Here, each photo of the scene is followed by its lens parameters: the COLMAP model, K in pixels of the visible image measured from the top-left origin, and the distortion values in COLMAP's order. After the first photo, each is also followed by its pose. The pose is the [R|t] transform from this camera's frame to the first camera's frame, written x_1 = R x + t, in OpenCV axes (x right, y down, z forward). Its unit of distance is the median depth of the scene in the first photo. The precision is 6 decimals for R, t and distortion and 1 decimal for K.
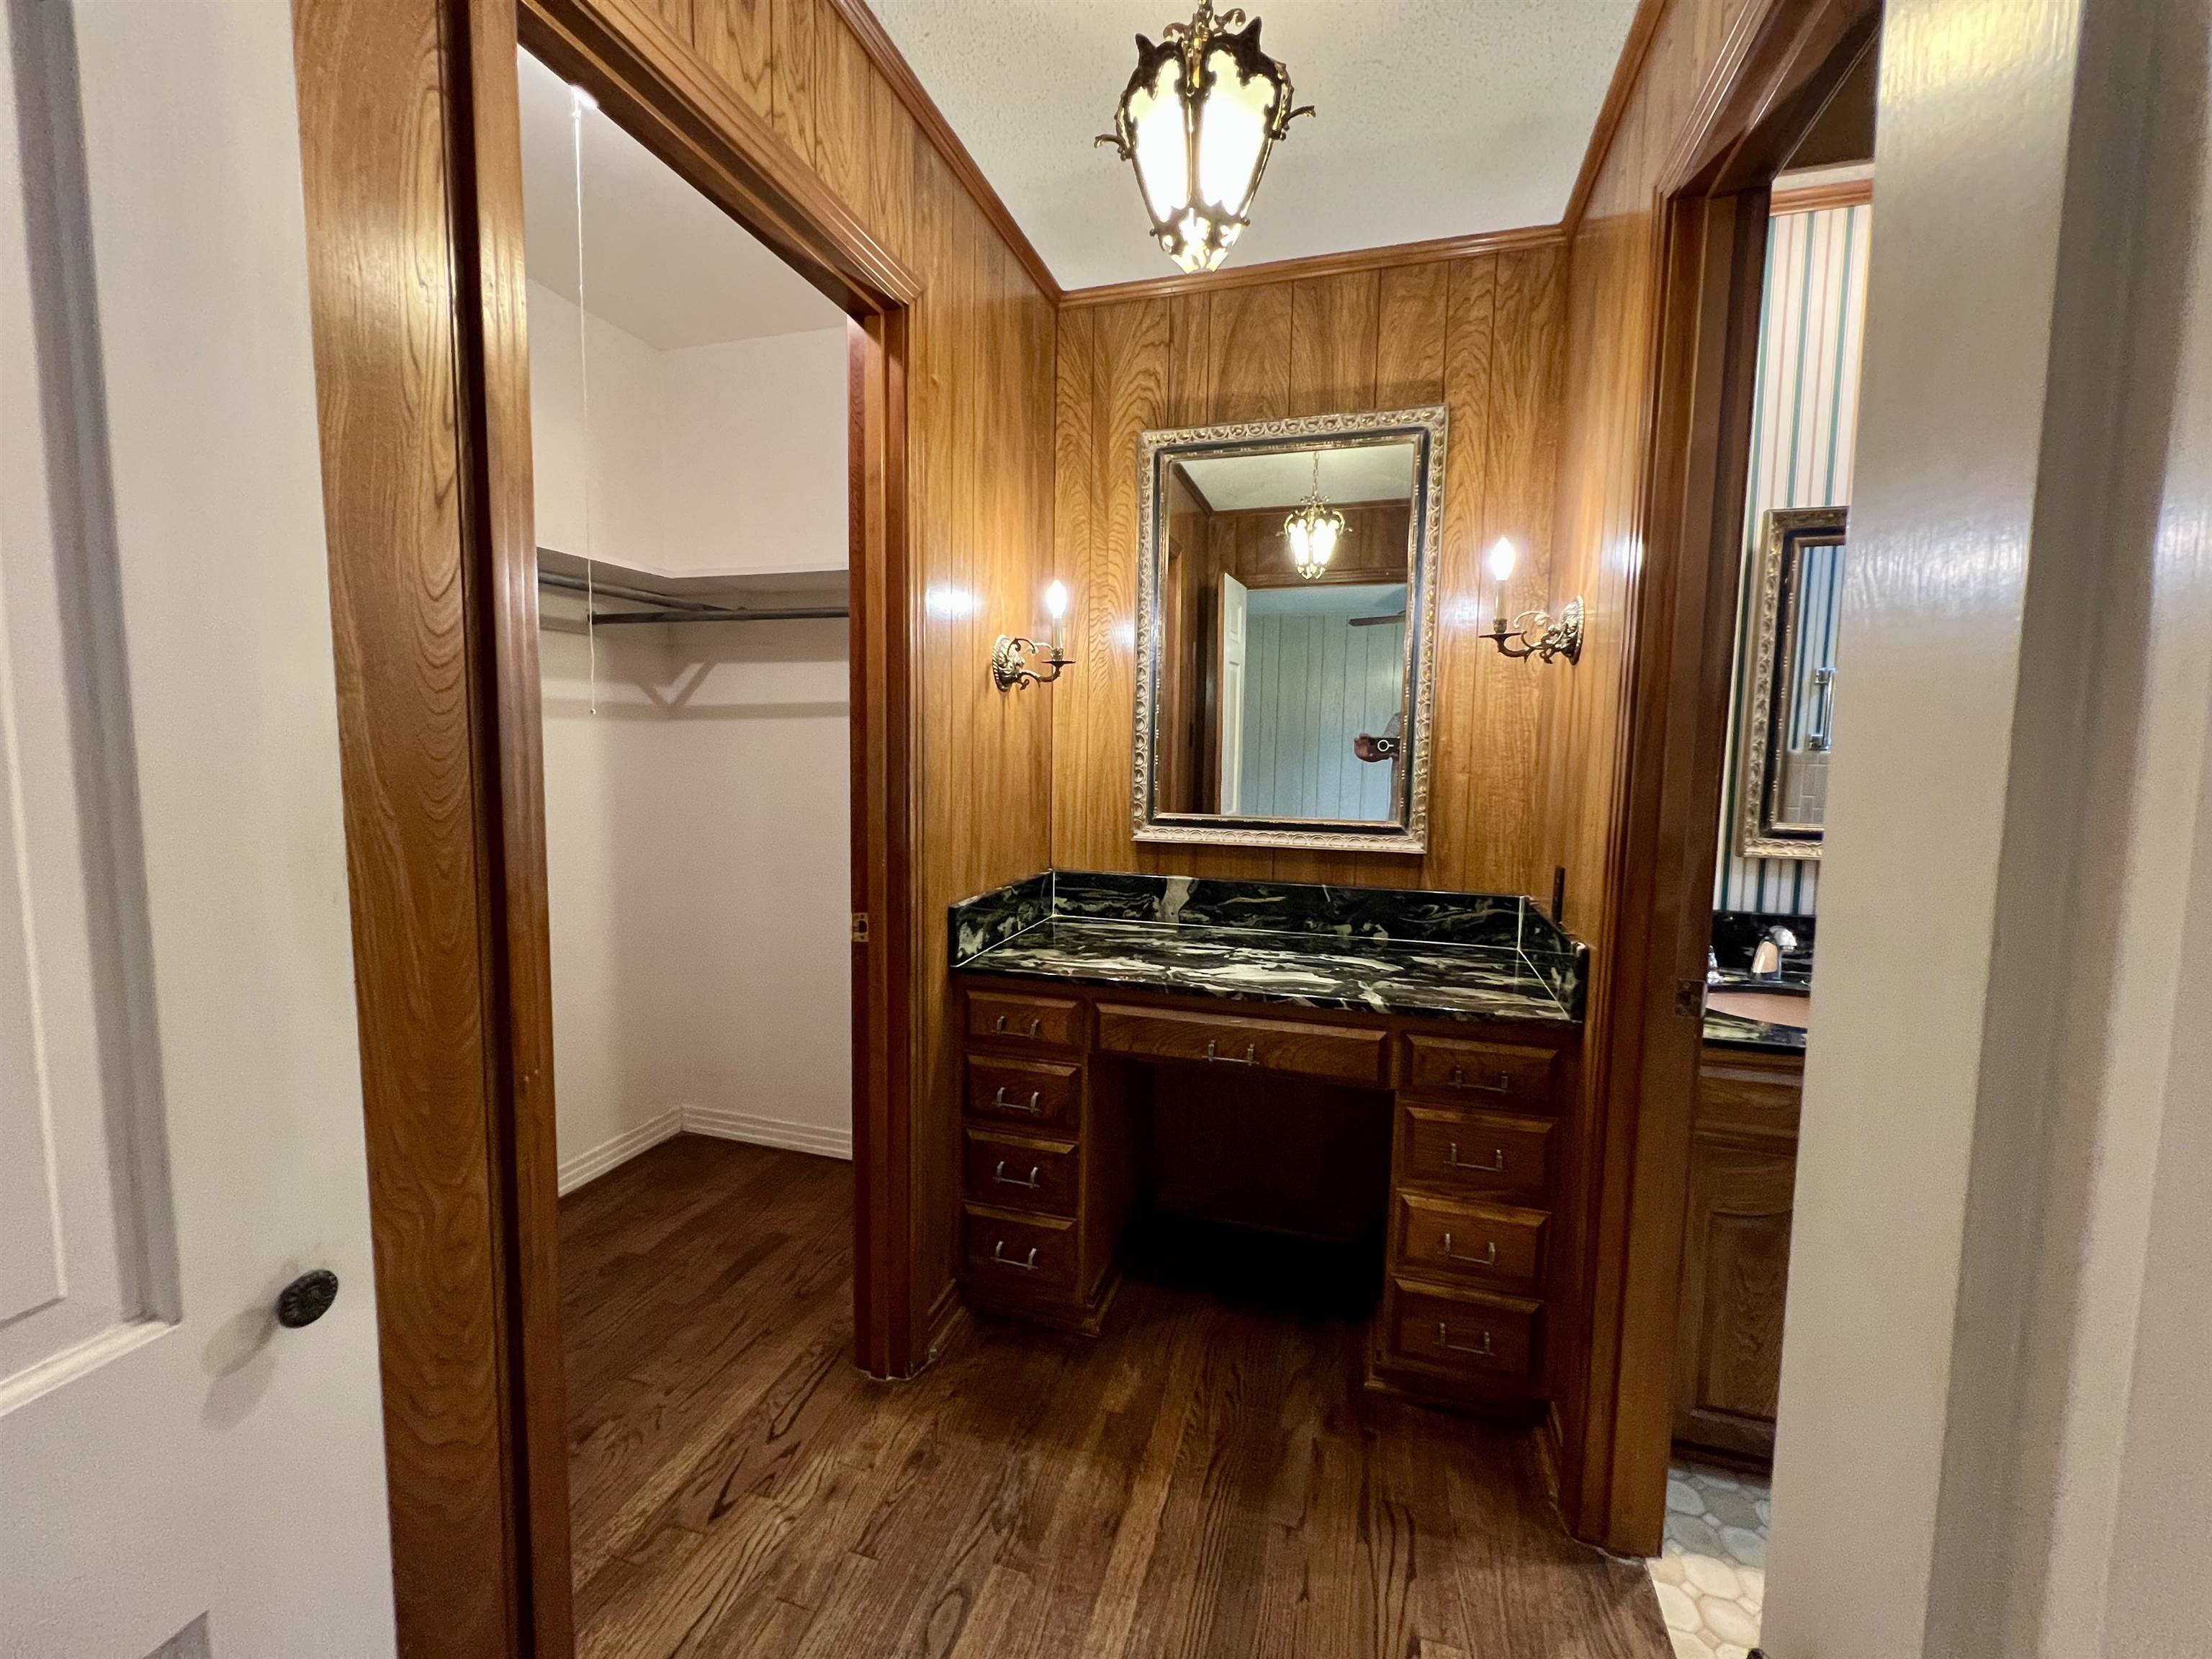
lens RADIAL K [[889.4, 0, 1105.7], [0, 889.4, 819.5], [0, 0, 1]] dist [-0.000278, 0.001239]
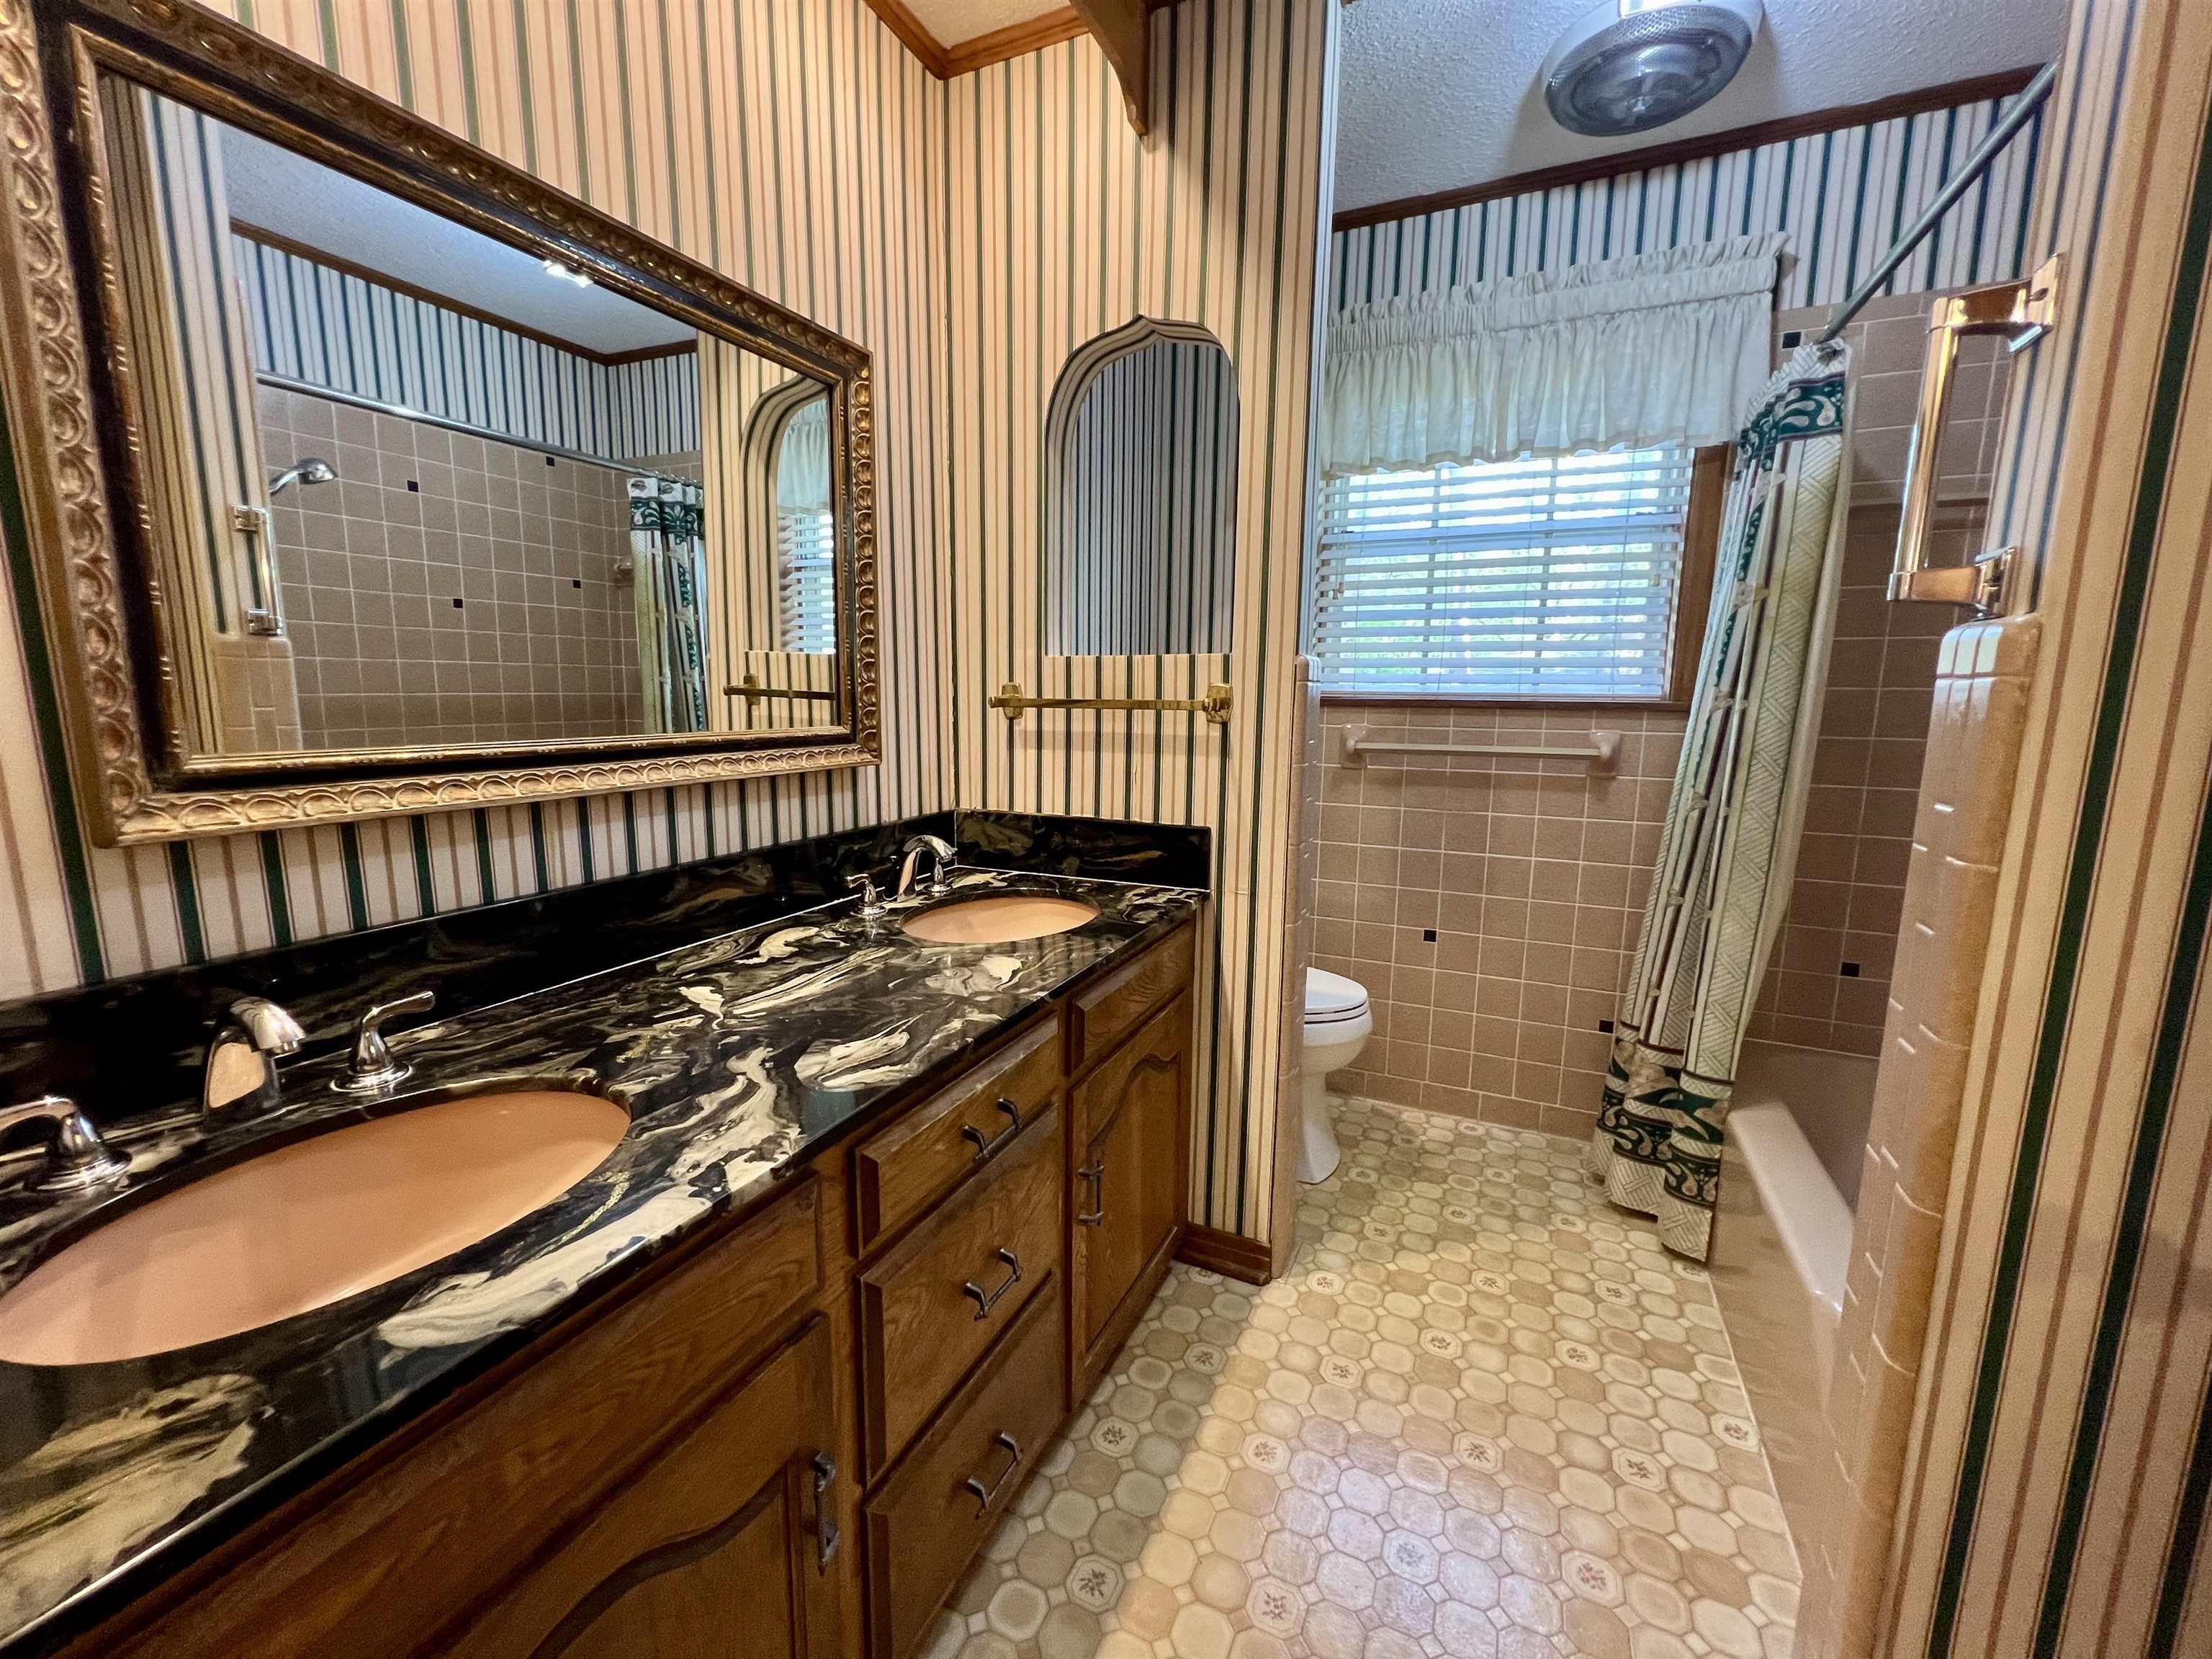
lens RADIAL K [[884.6, 0, 1104.6], [0, 884.6, 821.0], [0, 0, 1]] dist [0.000813, 0.000125]
pose [[0.147865, -0.161547, 0.975725, 0.388775], [0.076390, 0.985488, 0.151587, 0.003357], [-0.986053, 0.052121, 0.158059, 0.488598]]
